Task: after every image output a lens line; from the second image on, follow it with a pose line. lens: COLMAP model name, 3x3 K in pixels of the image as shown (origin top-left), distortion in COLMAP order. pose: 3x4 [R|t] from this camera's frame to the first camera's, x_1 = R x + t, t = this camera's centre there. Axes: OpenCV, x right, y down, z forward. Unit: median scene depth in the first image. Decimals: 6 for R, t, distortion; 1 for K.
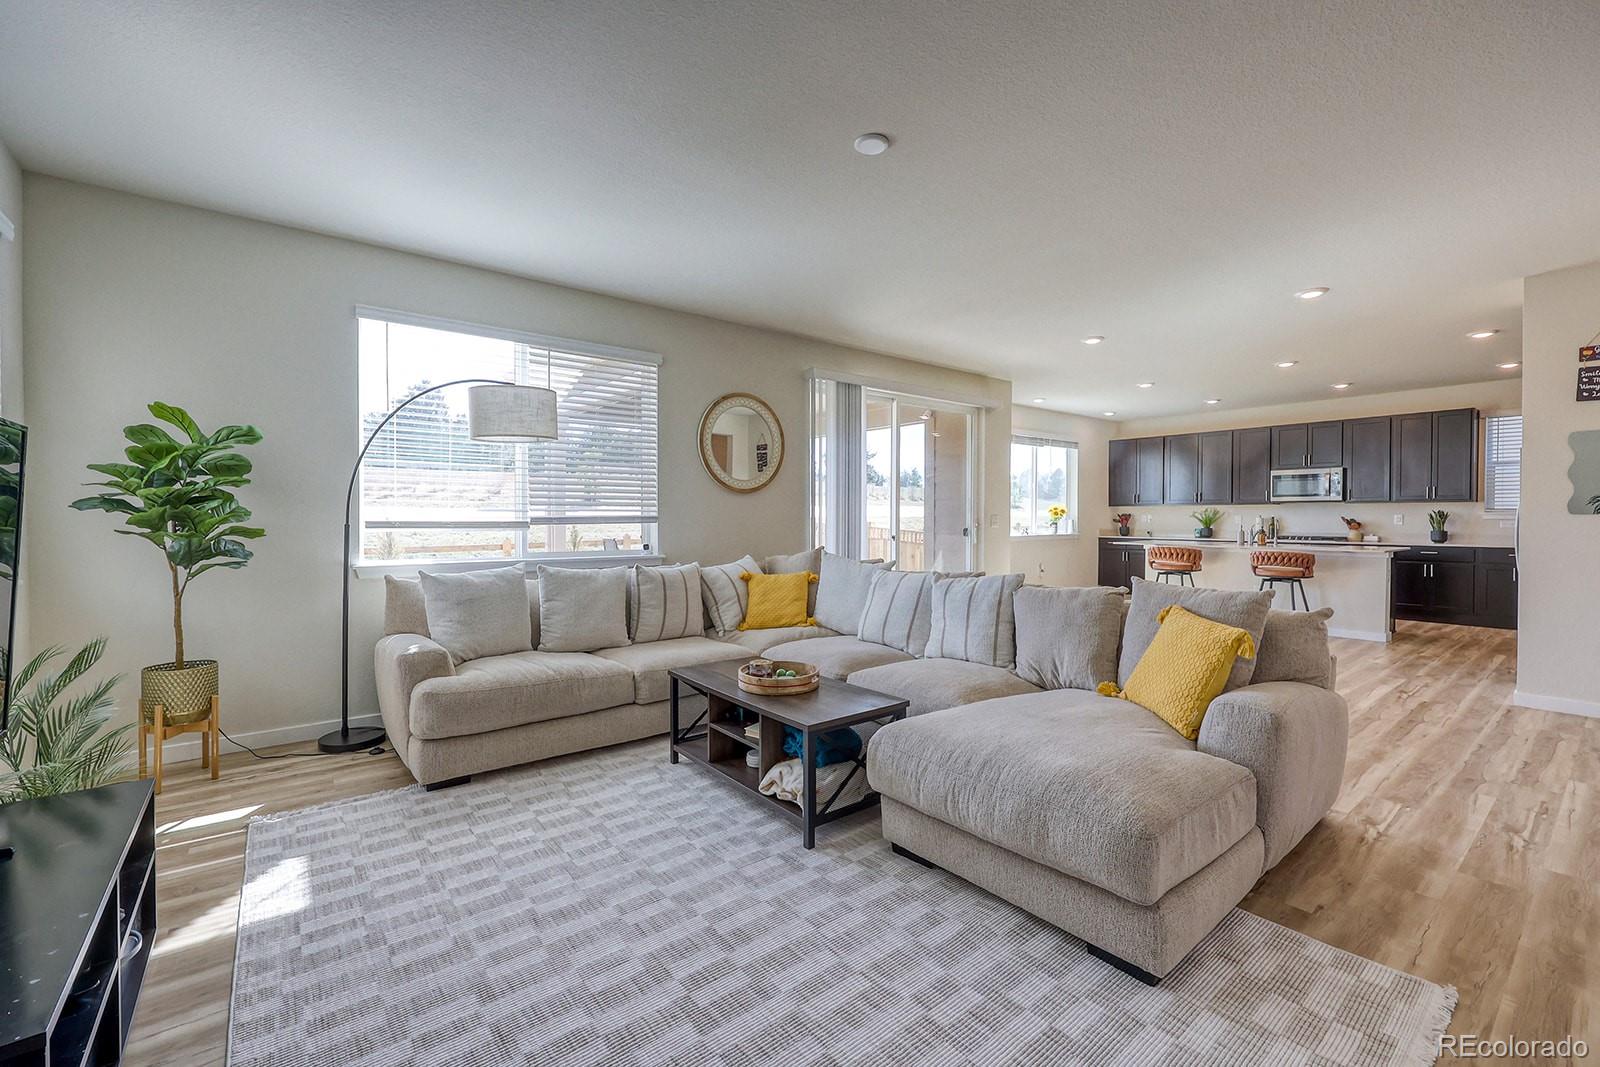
lens RADIAL K [[653.9, 0, 793.4], [0, 653.9, 526.9], [0, 0, 1]] dist [0.013608, 0.000024]
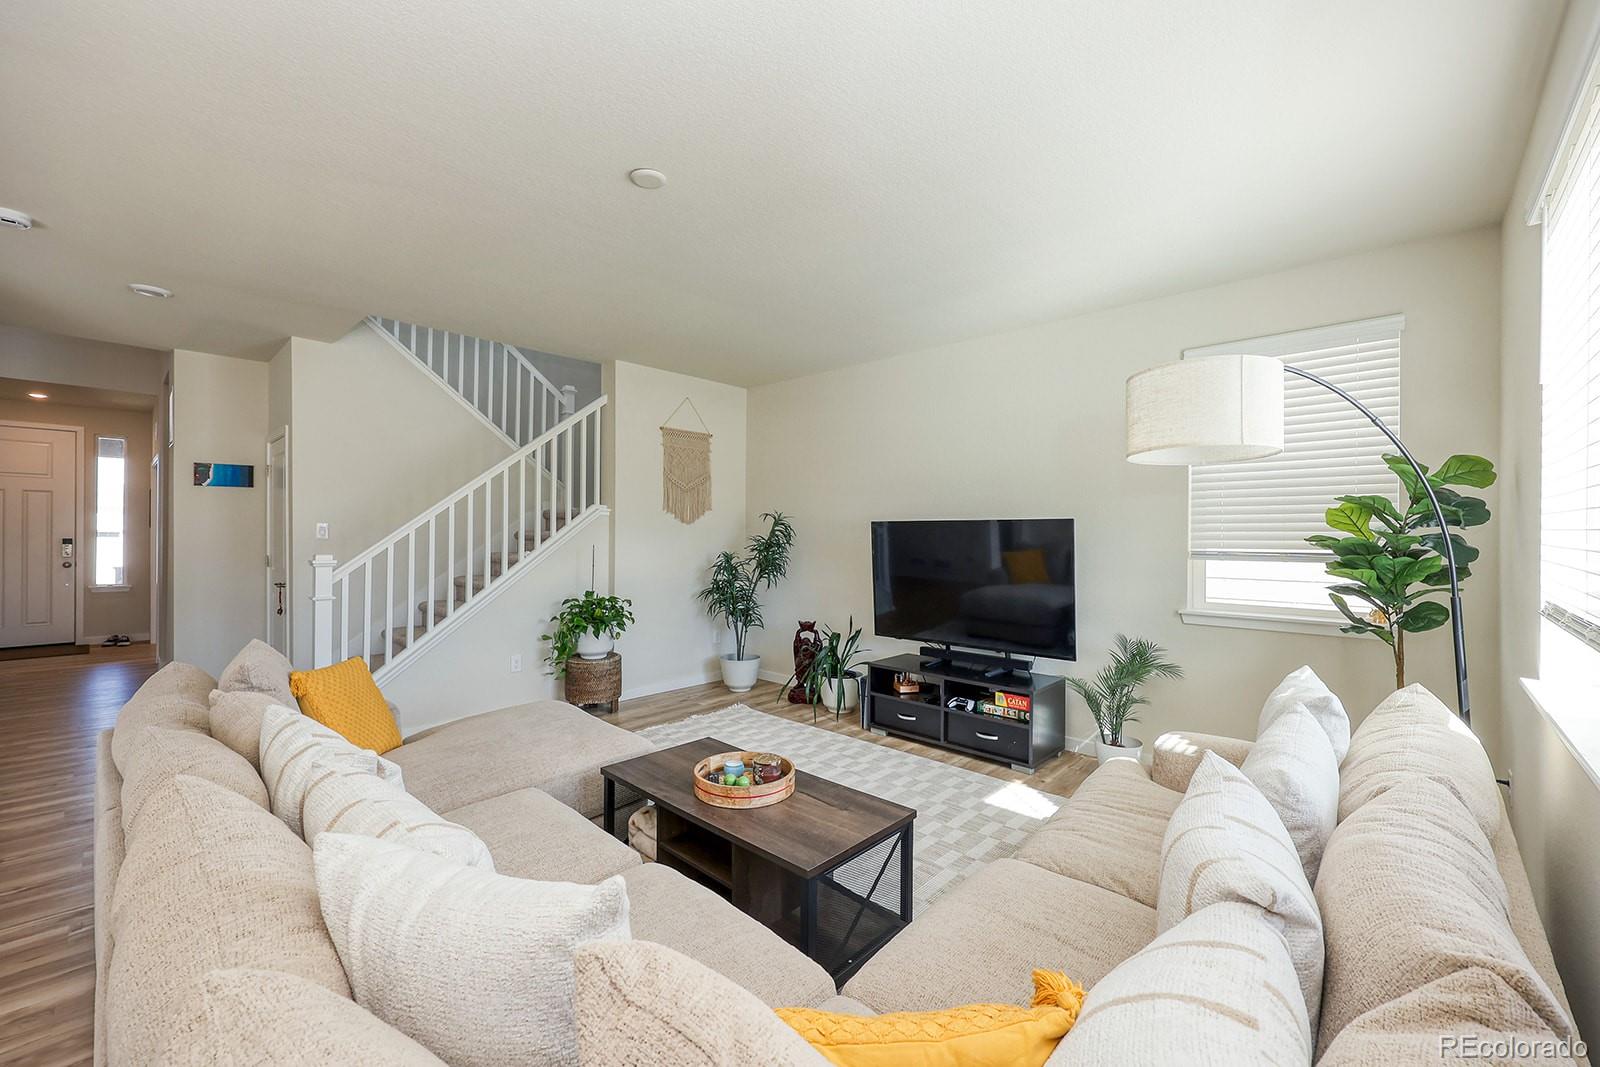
lens RADIAL K [[672.6, 0, 800.0], [0, 672.6, 533.5], [0, 0, 1]] dist [0.000575, 0.000015]
pose [[-0.991552, -0.007764, -0.129478, 0.001260], [-0.010303, 0.999767, 0.018947, -0.031006], [0.129300, 0.020121, -0.991401, 0.702734]]
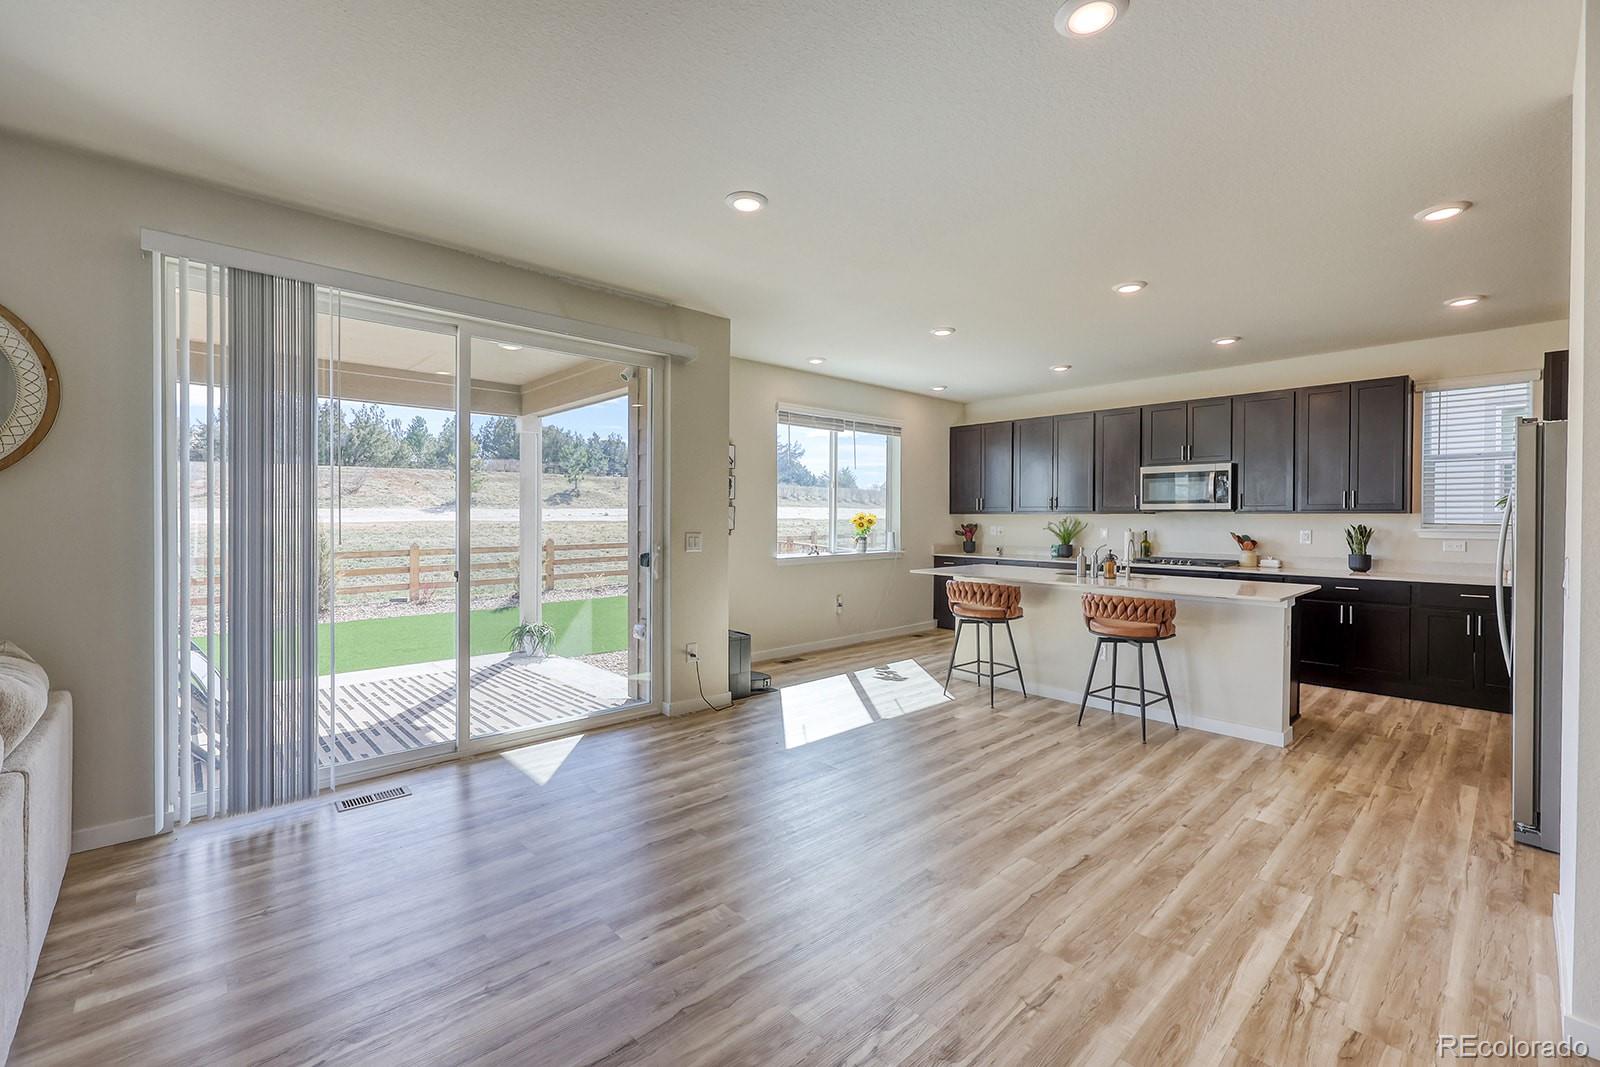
lens RADIAL K [[661.8, 0, 776.2], [0, 661.8, 524.3], [0, 0, 1]] dist [0.000671, 0.000116]
pose [[0.998148, 0.002872, 0.060765, 0.327872], [-0.002490, 0.999977, -0.006360, -0.019936], [-0.060782, 0.006197, 0.998132, 0.350353]]
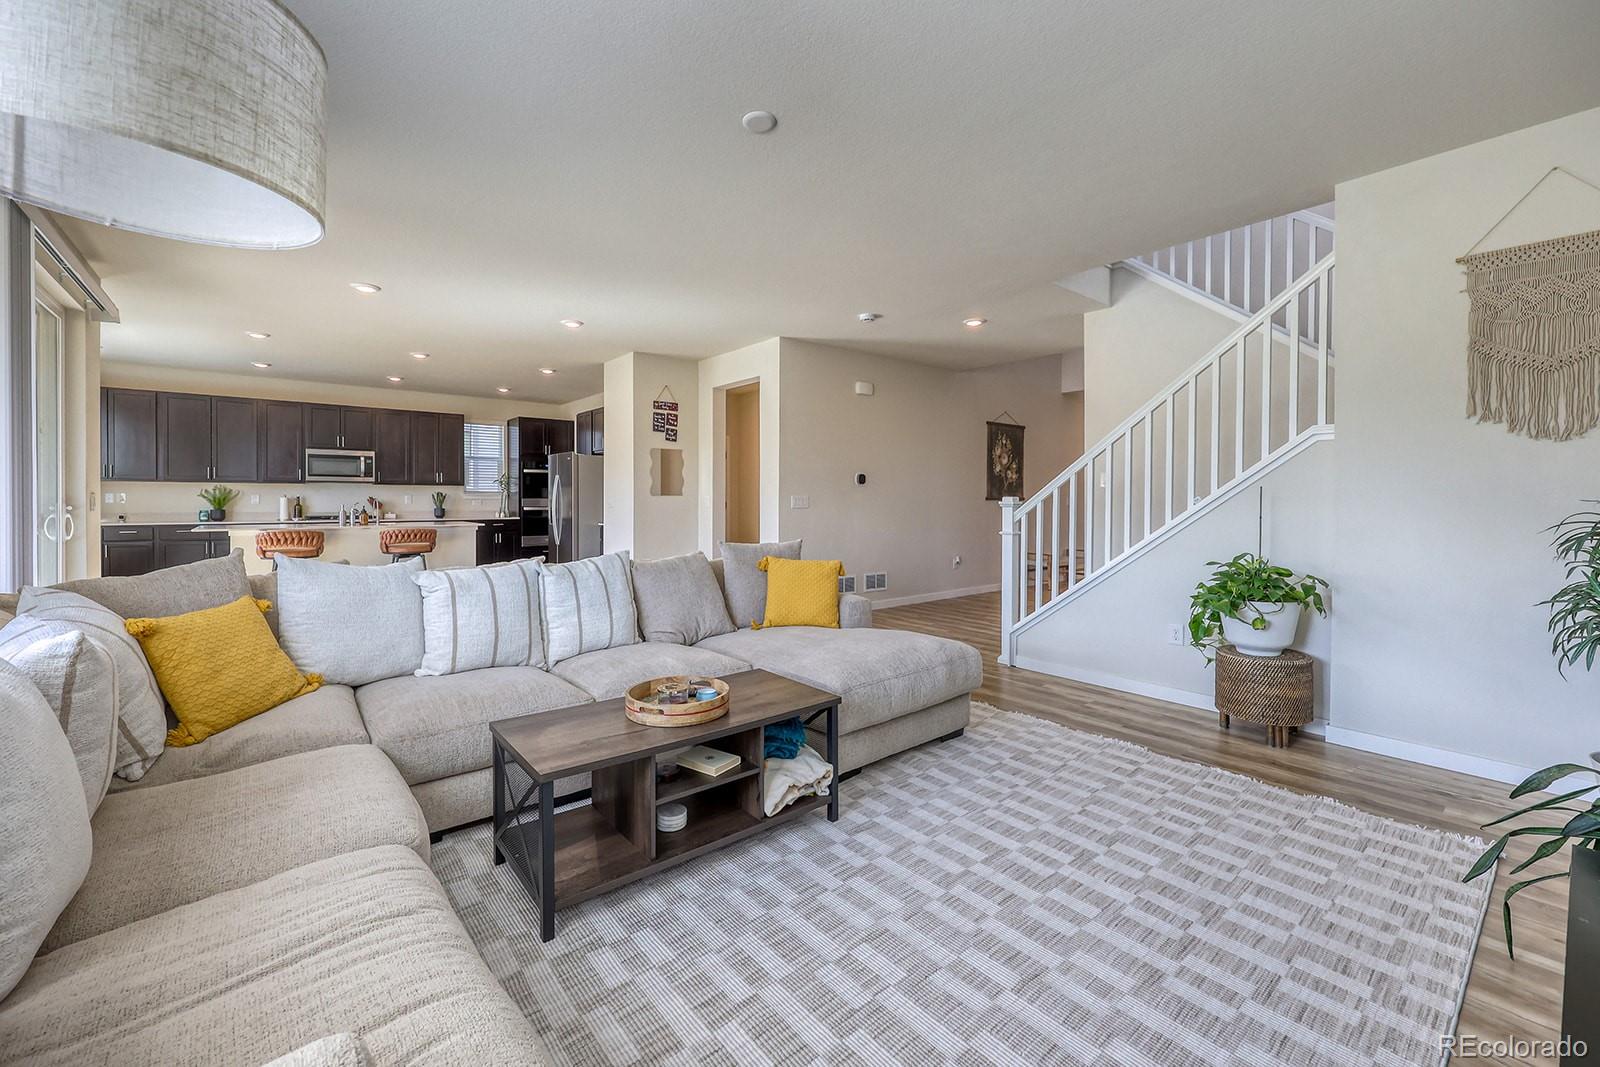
lens RADIAL K [[661.9, 0, 815.4], [0, 661.9, 506.1], [0, 0, 1]] dist [-0.000281, -0.000057]
pose [[-0.033374, -0.010274, 0.999390, -0.308727], [0.014671, 0.999834, 0.010768, -0.001071], [-0.999335, 0.015022, -0.033217, 0.331145]]
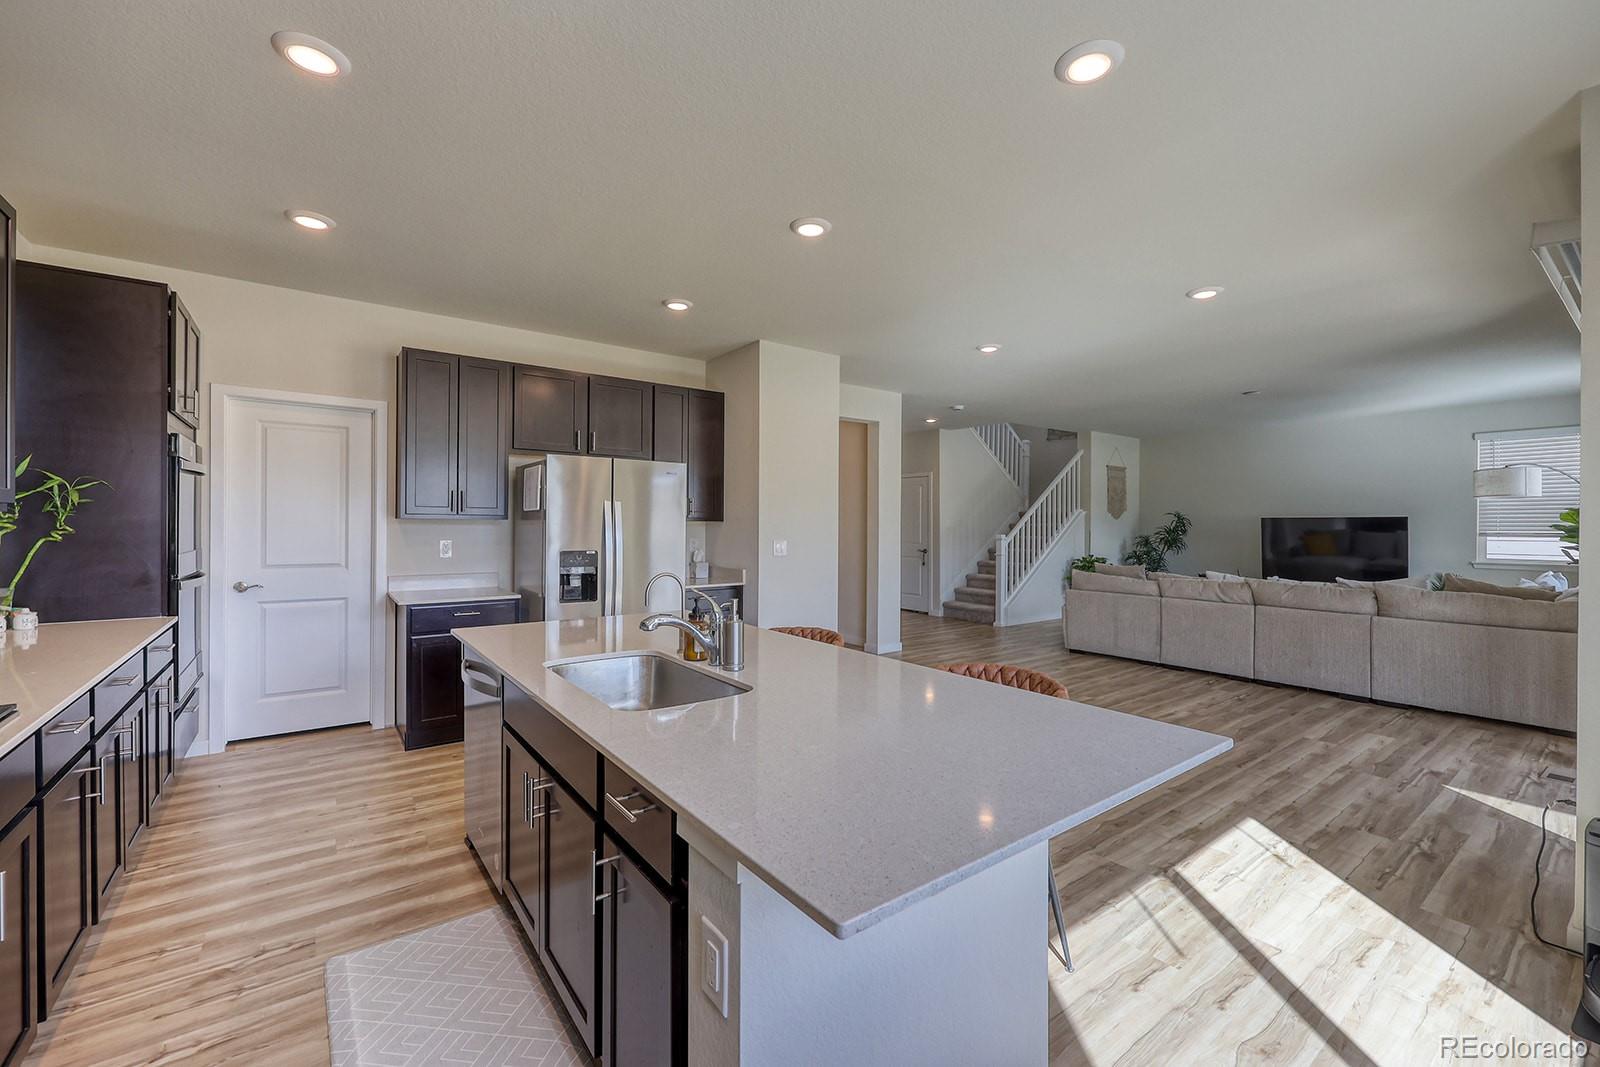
lens RADIAL K [[639.7, 0, 781.2], [0, 639.7, 528.6], [0, 0, 1]] dist [-0.000997, -0.000036]
pose [[-0.998823, -0.004711, 0.048278, 0.631178], [-0.003514, 0.999685, 0.024854, -0.036648], [-0.048380, 0.024656, -0.998525, 1.233427]]
